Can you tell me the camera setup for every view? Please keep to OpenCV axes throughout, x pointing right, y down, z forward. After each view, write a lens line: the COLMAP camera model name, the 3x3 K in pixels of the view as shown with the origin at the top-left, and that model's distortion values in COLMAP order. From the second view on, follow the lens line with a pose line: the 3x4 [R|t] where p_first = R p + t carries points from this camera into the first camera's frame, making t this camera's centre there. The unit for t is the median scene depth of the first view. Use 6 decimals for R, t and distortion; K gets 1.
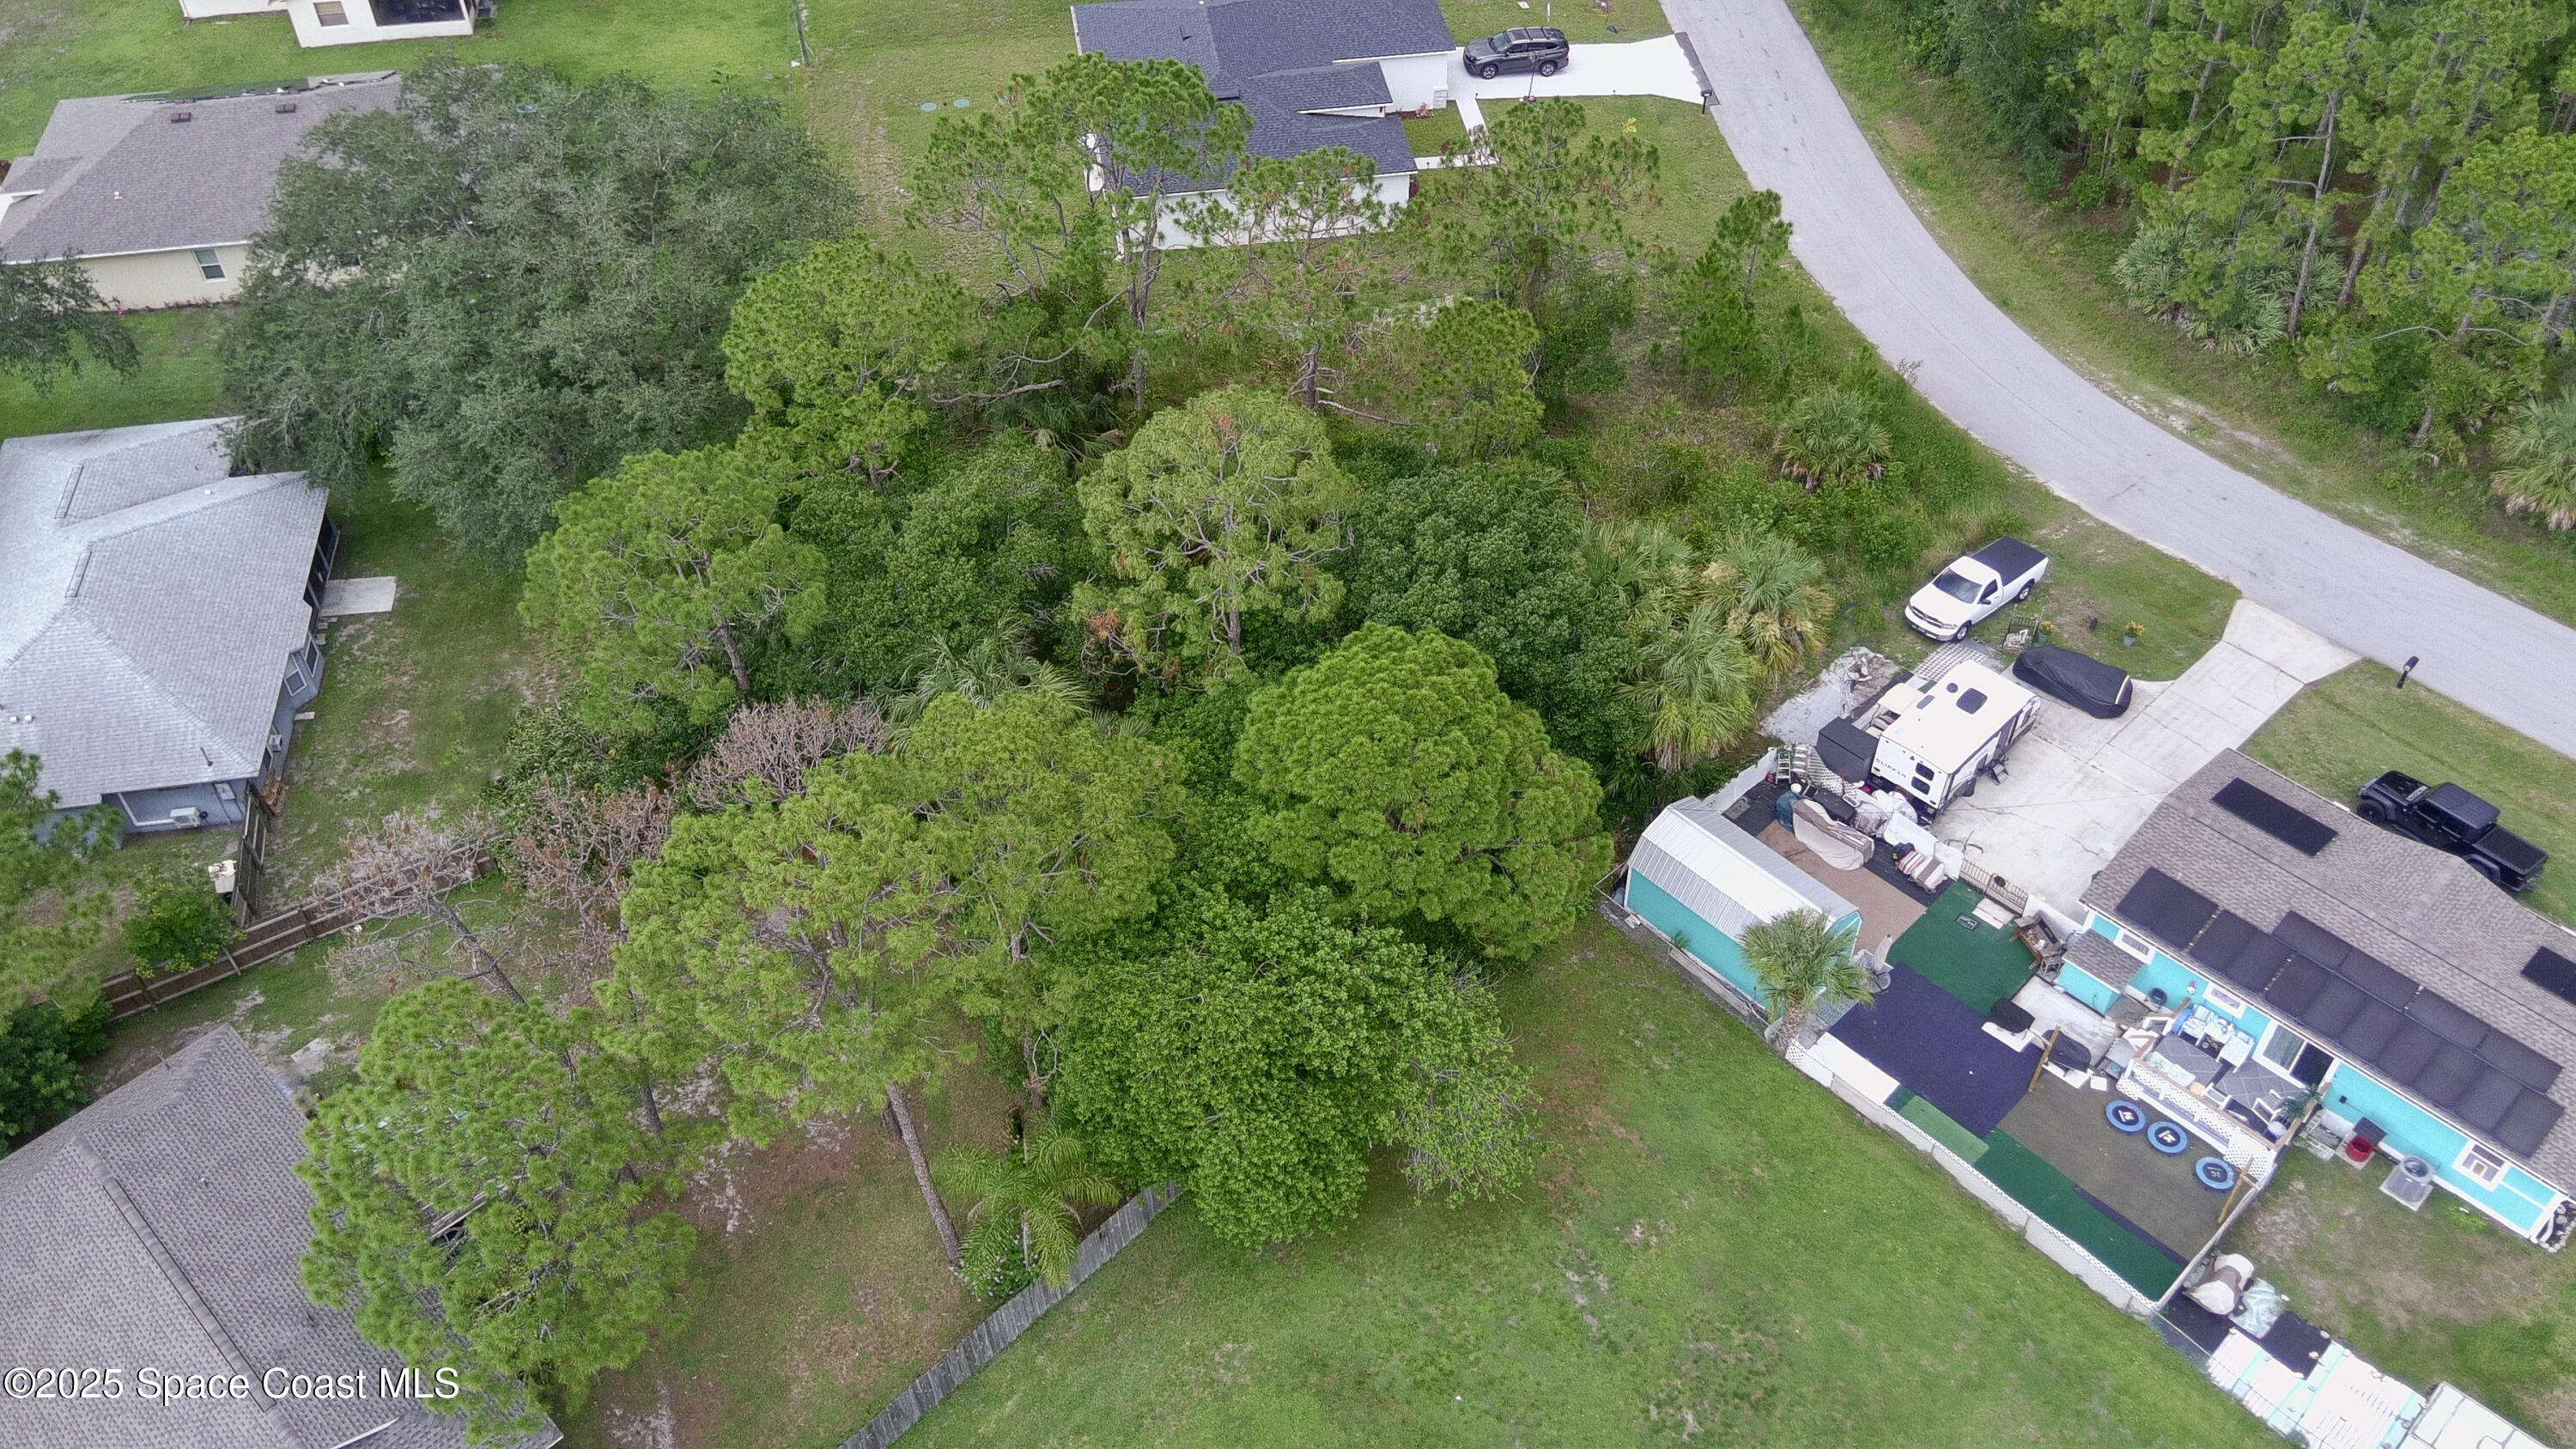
lens RADIAL K [[2115.0, 0, 1278.7], [0, 2115.0, 735.3], [0, 0, 1]] dist [0.126023, -0.215704]
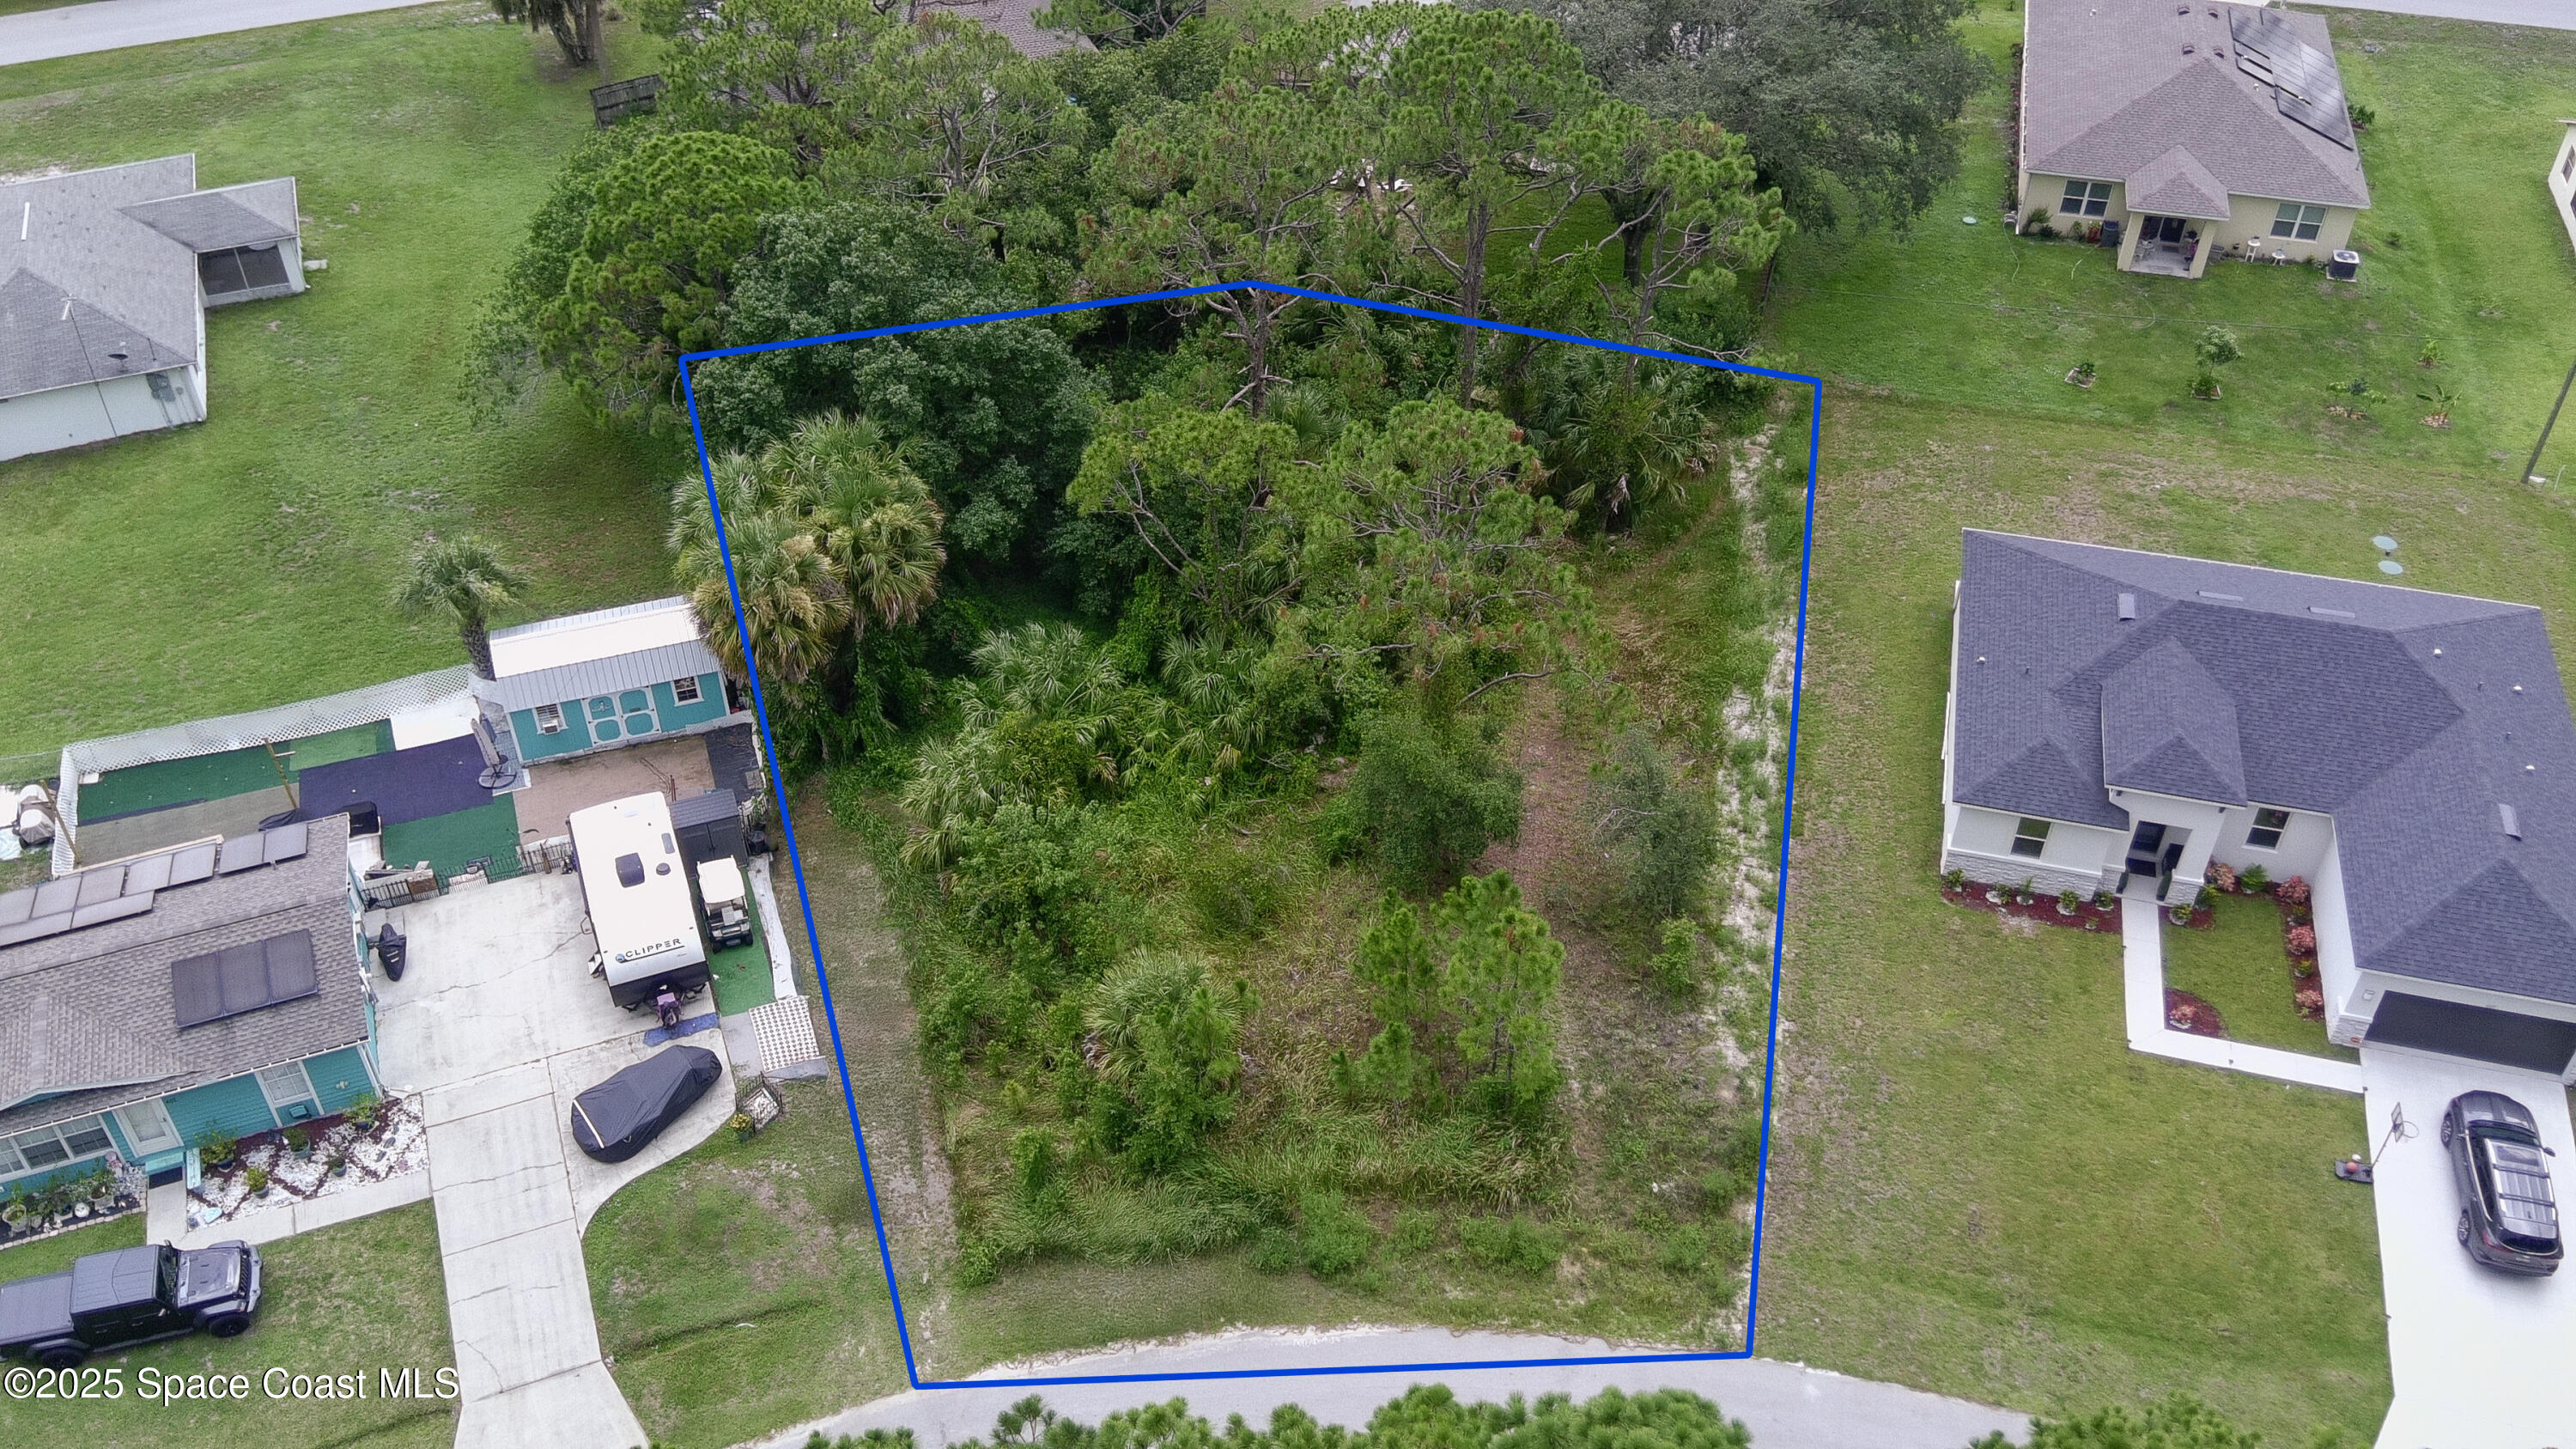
lens RADIAL K [[2115.0, 0, 1278.7], [0, 2115.0, 735.3], [0, 0, 1]] dist [0.126023, -0.215704]
pose [[-0.394350, 0.603959, -0.692619, 0.776641], [-0.653039, 0.346101, 0.673613, -0.766509], [0.646551, 0.717946, 0.257924, 0.922470]]
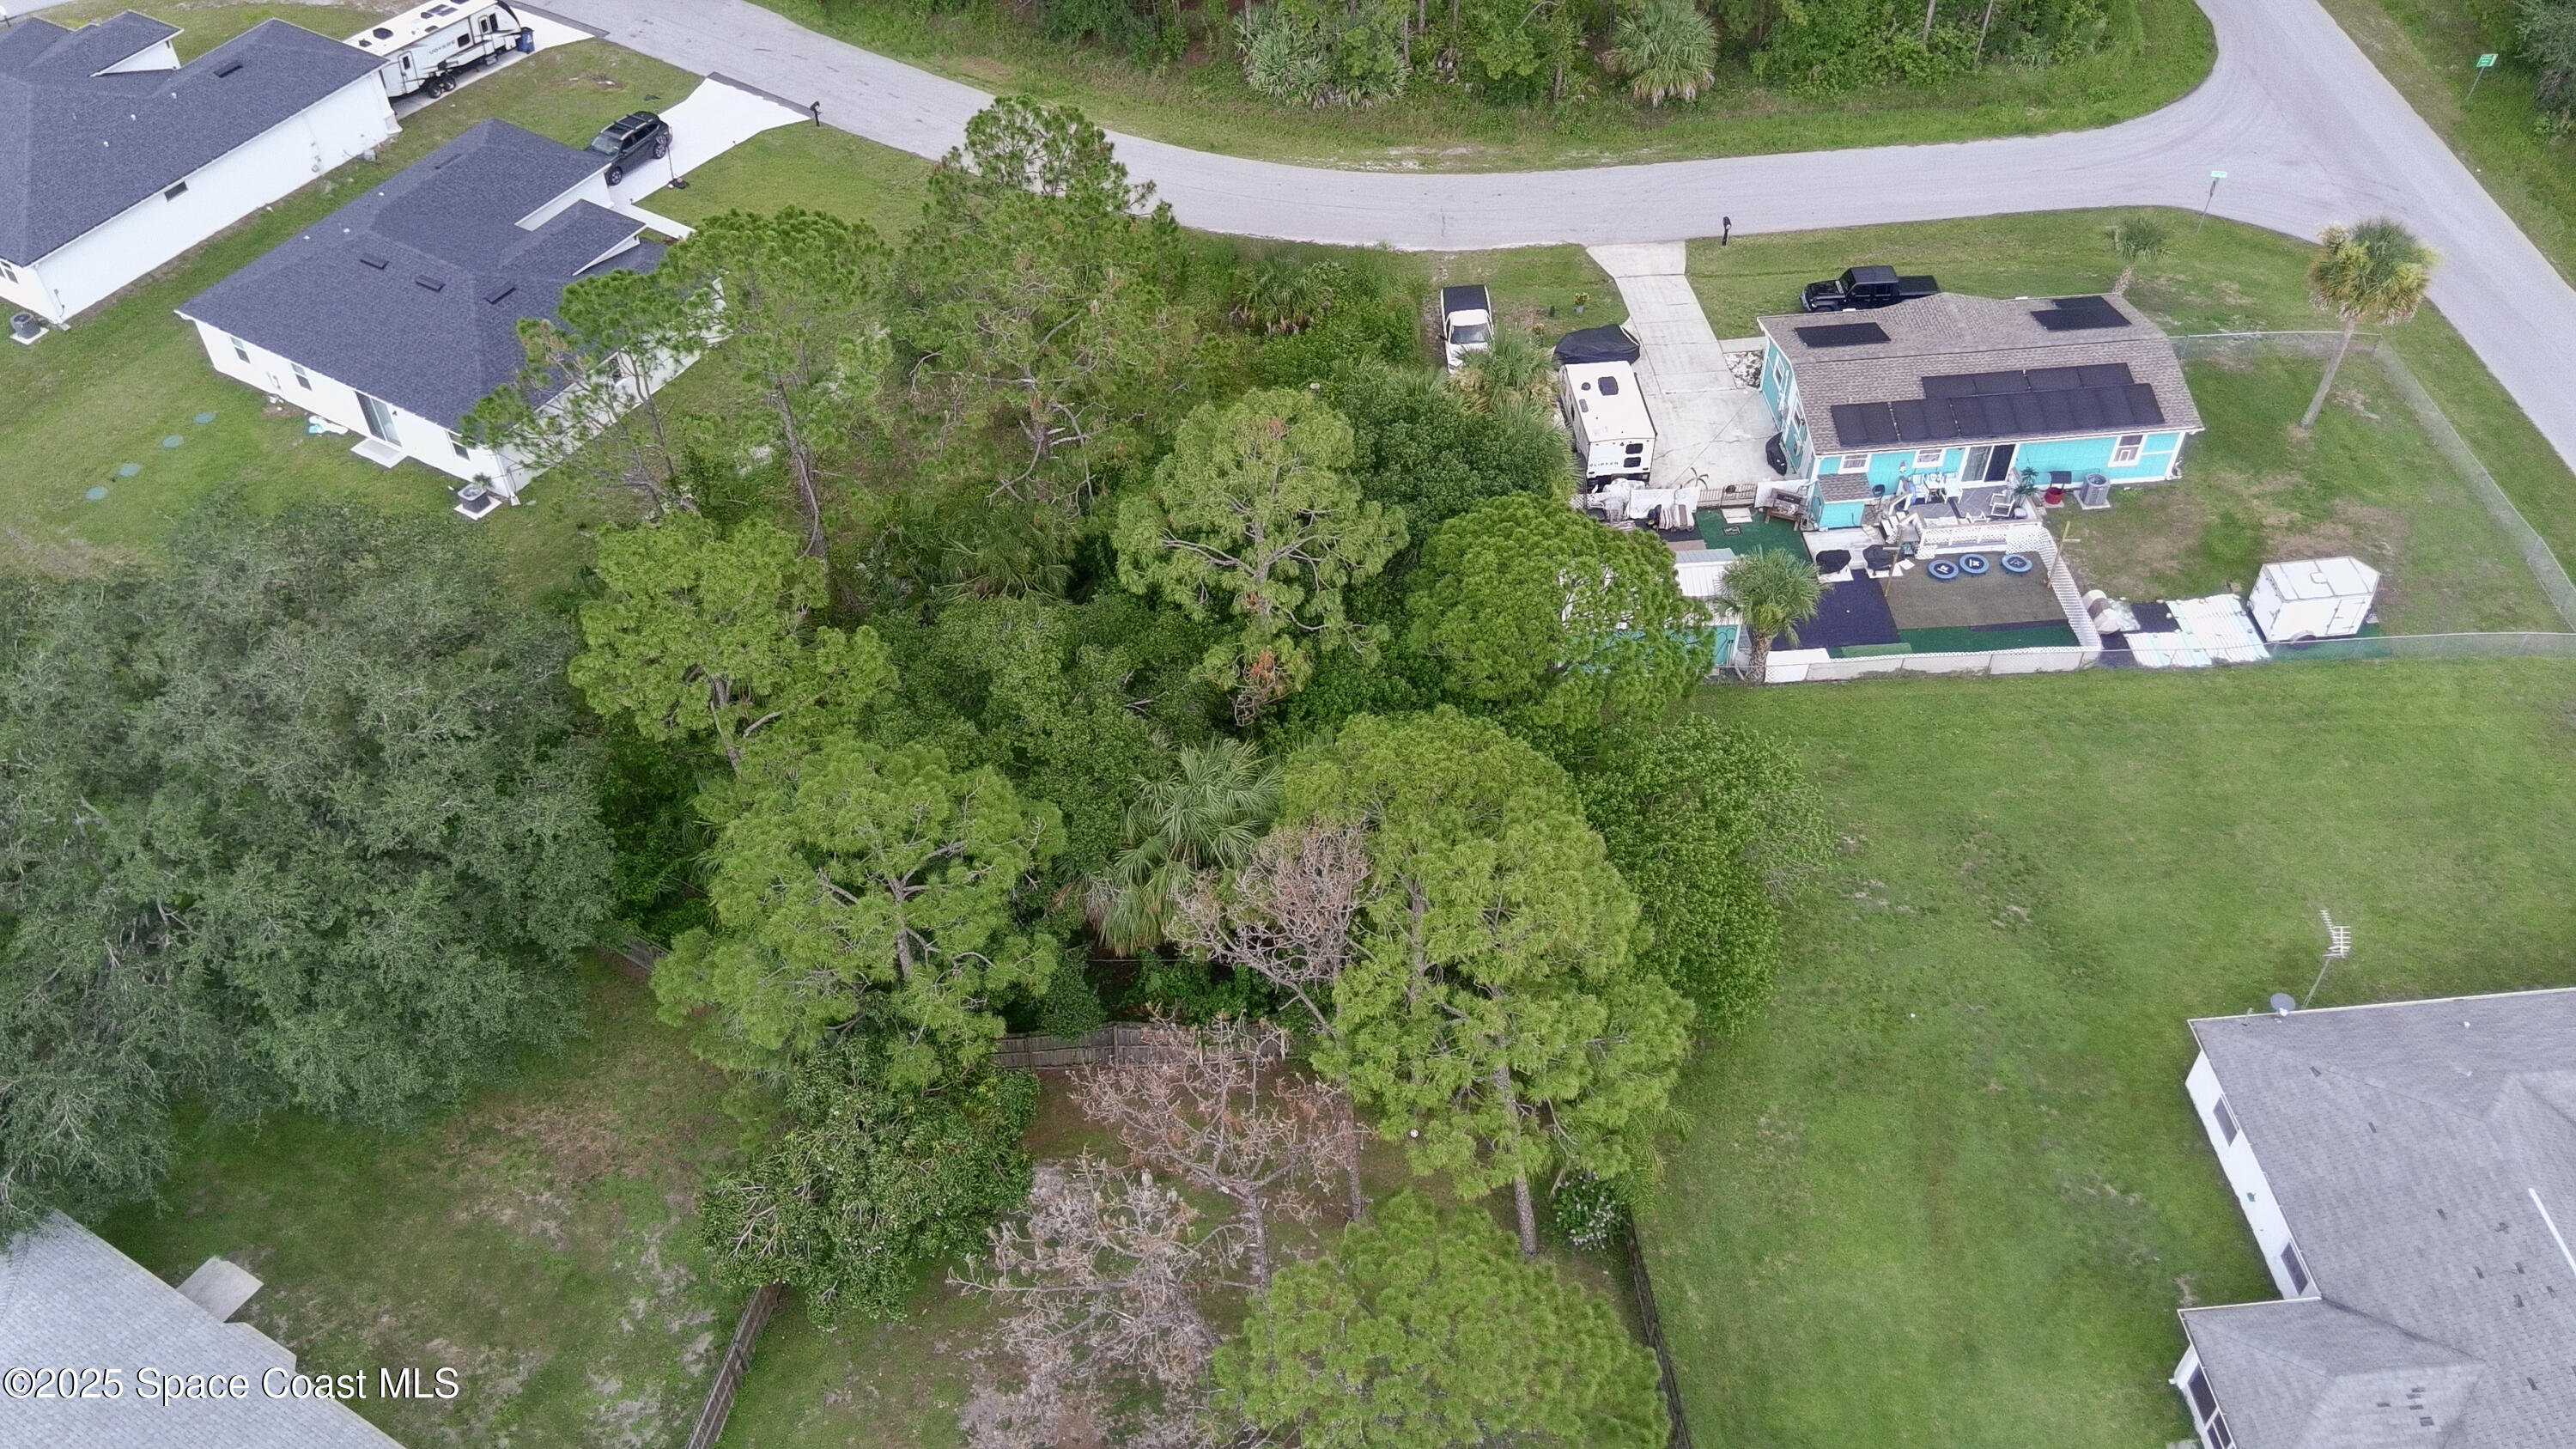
lens RADIAL K [[2122.4, 0, 1279.0], [0, 2122.4, 731.6], [0, 0, 1]] dist [0.084425, -0.001784]
pose [[0.637937, -0.548812, 0.540224, -0.548957], [0.553653, 0.814451, 0.173604, -0.169350], [-0.535262, 0.188348, 0.823420, 0.155455]]
